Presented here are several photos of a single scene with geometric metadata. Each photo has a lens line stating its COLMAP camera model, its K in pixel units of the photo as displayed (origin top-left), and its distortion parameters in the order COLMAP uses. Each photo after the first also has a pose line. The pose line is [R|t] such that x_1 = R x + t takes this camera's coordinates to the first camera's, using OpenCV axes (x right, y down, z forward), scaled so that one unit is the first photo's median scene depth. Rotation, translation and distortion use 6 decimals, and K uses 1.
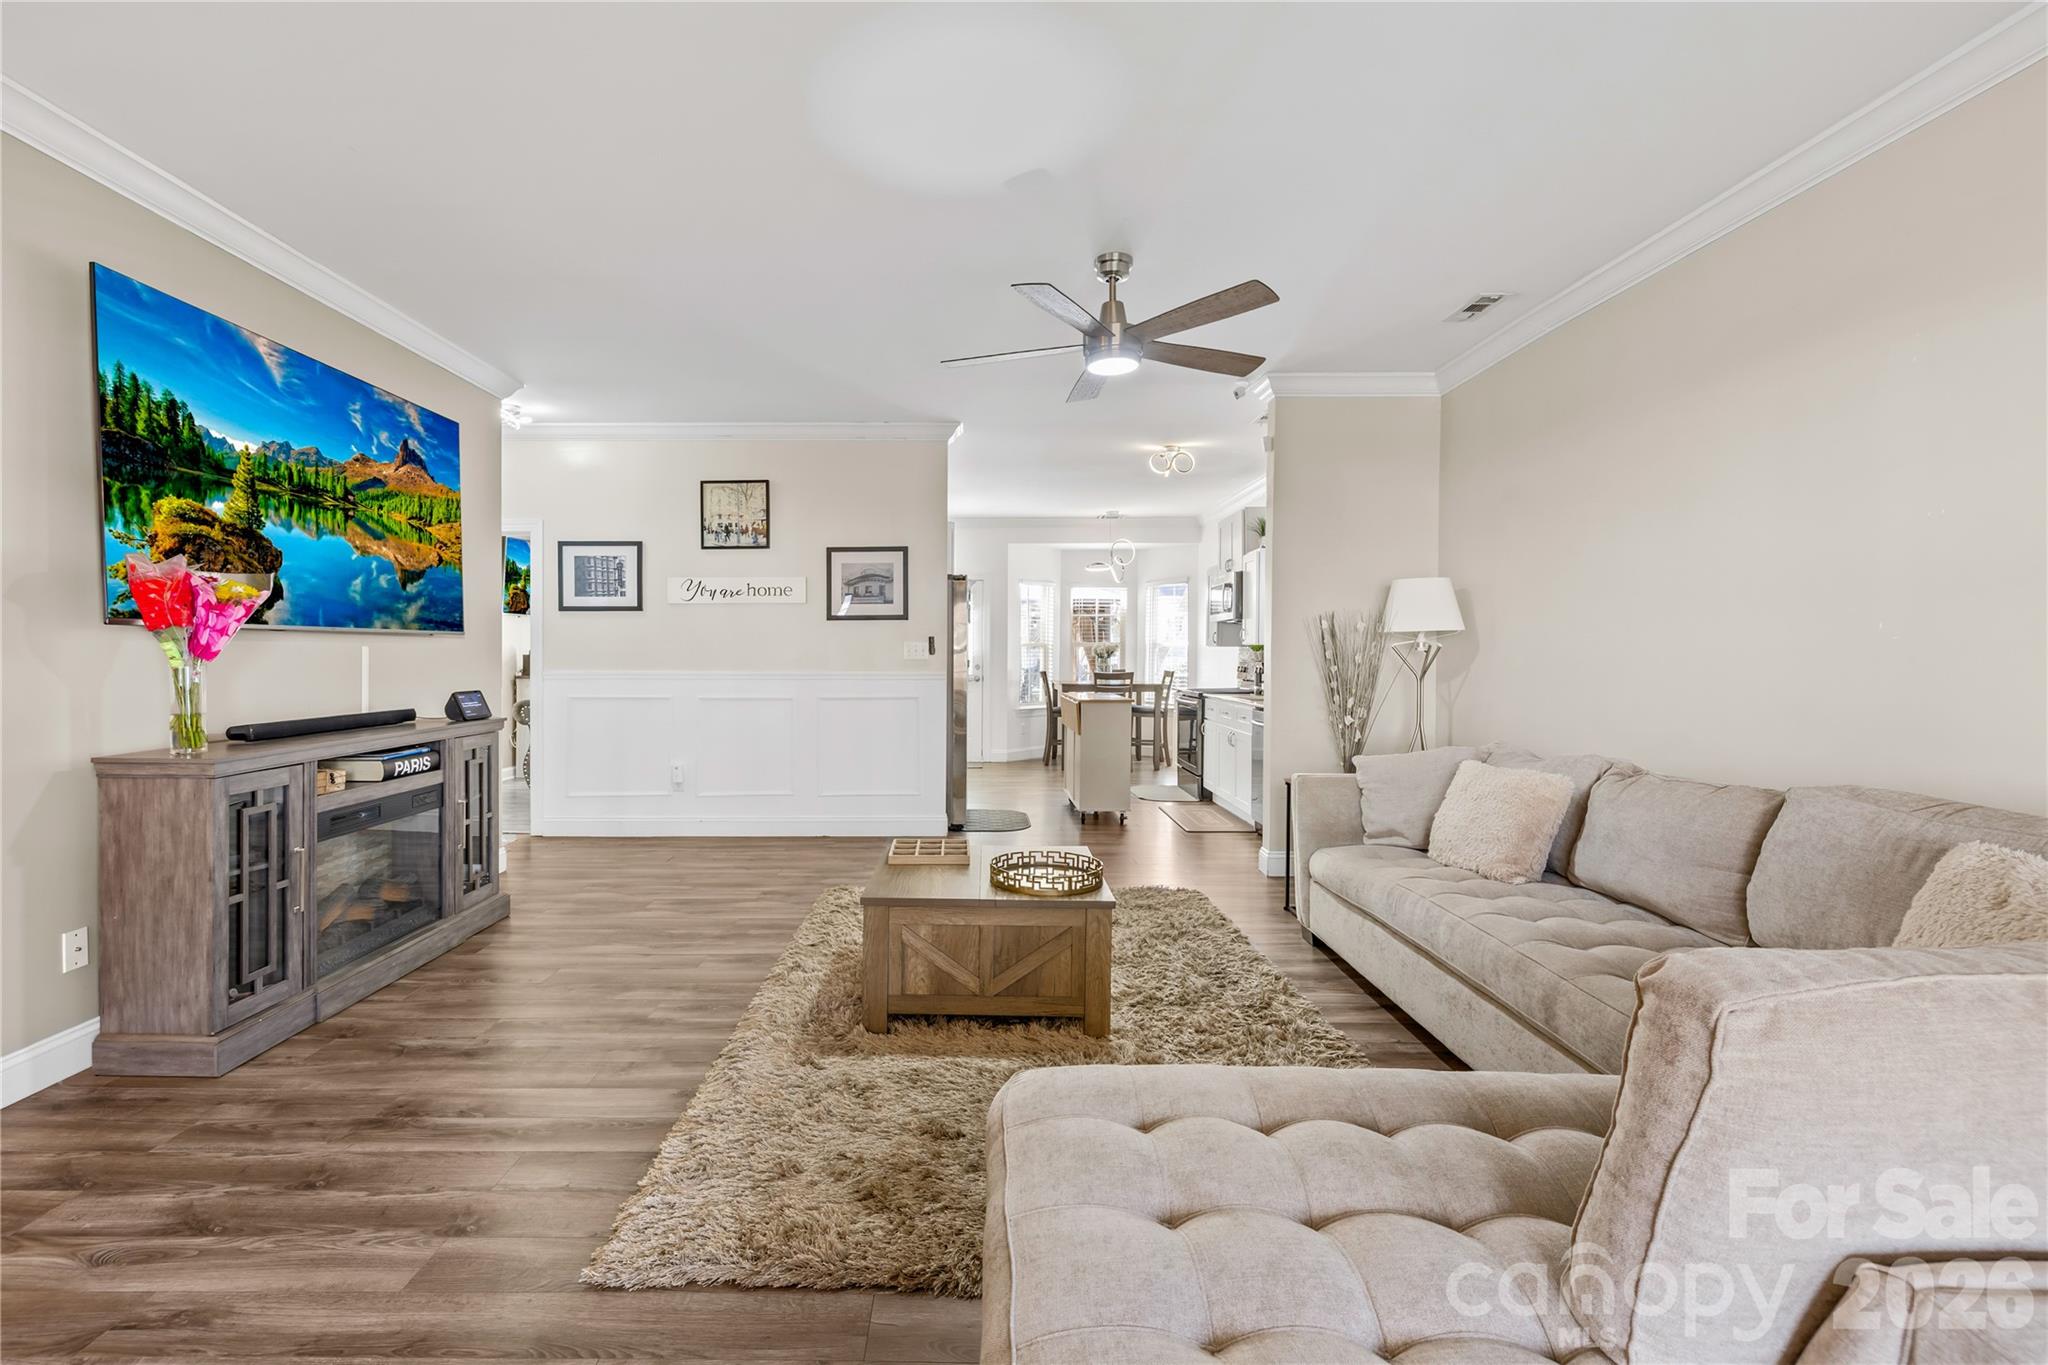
lens RADIAL K [[970.1, 0, 1022.8], [0, 970.1, 670.7], [0, 0, 1]] dist [0.033633, -0.001777]
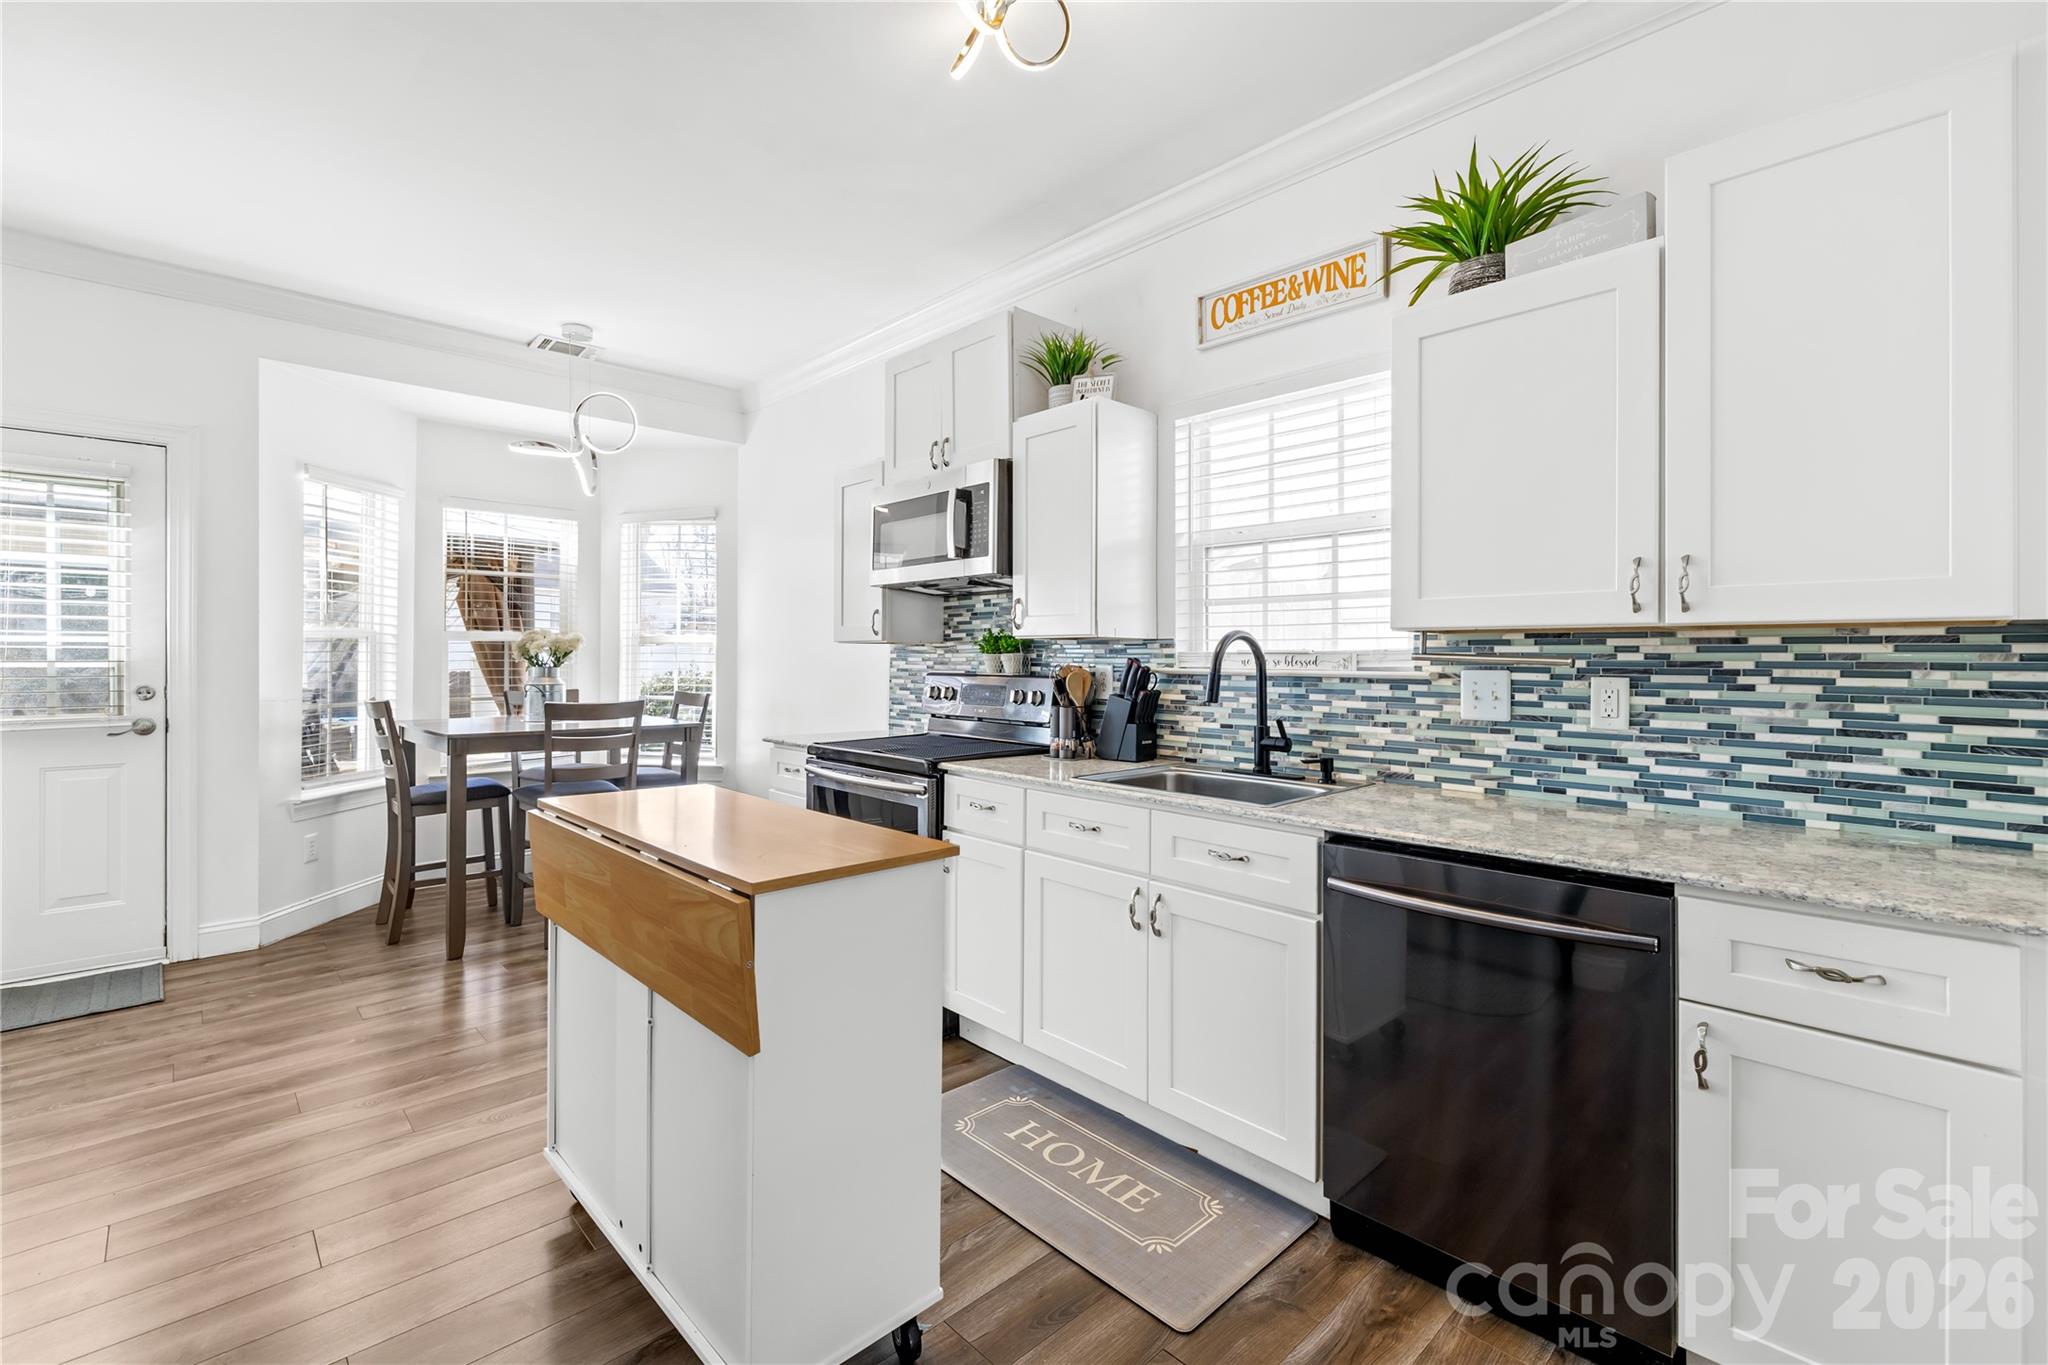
lens RADIAL K [[970.1, 0, 1023.4], [0, 970.1, 669.6], [0, 0, 1]] dist [0.033633, -0.001777]
pose [[0.784312, -0.004491, 0.620350, -0.021390], [0.008828, 0.999953, -0.003923, -0.008036], [-0.620304, 0.008553, 0.784315, 0.514927]]
